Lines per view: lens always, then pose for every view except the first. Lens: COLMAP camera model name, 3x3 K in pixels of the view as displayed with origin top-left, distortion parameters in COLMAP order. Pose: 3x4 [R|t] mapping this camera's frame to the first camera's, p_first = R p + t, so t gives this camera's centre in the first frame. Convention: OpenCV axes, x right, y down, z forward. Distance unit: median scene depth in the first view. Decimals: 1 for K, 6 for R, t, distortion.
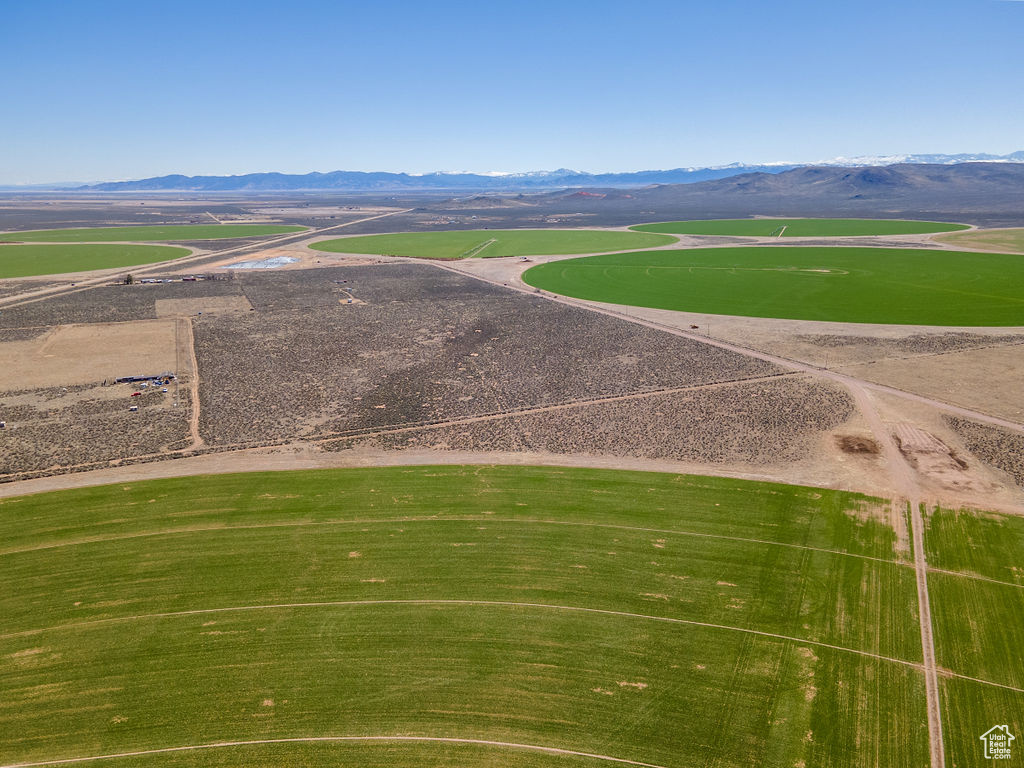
lens RADIAL K [[764.3, 0, 507.0], [0, 764.3, 380.0], [0, 0, 1]] dist [0.034853, 0.028319]
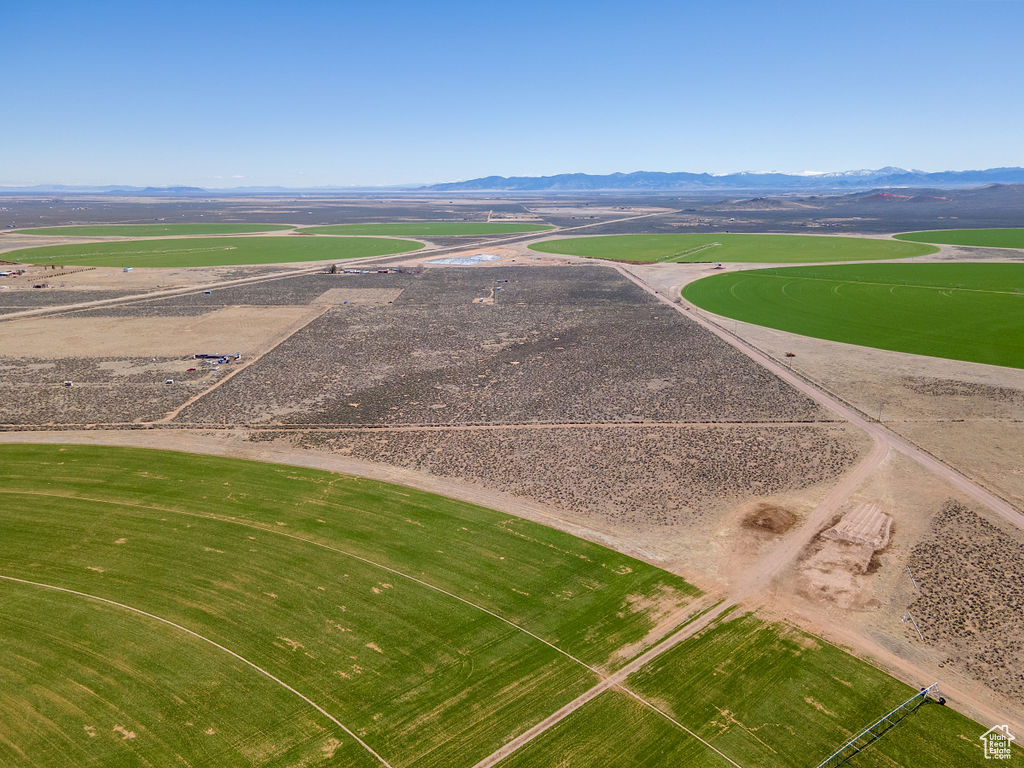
lens RADIAL K [[764.3, 0, 507.0], [0, 764.3, 380.0], [0, 0, 1]] dist [0.034853, 0.028319]
pose [[0.924100, 0.101280, -0.368484, 0.137664], [-0.101334, 0.994666, 0.019261, -0.013172], [0.368470, 0.019541, 0.929434, 0.046076]]
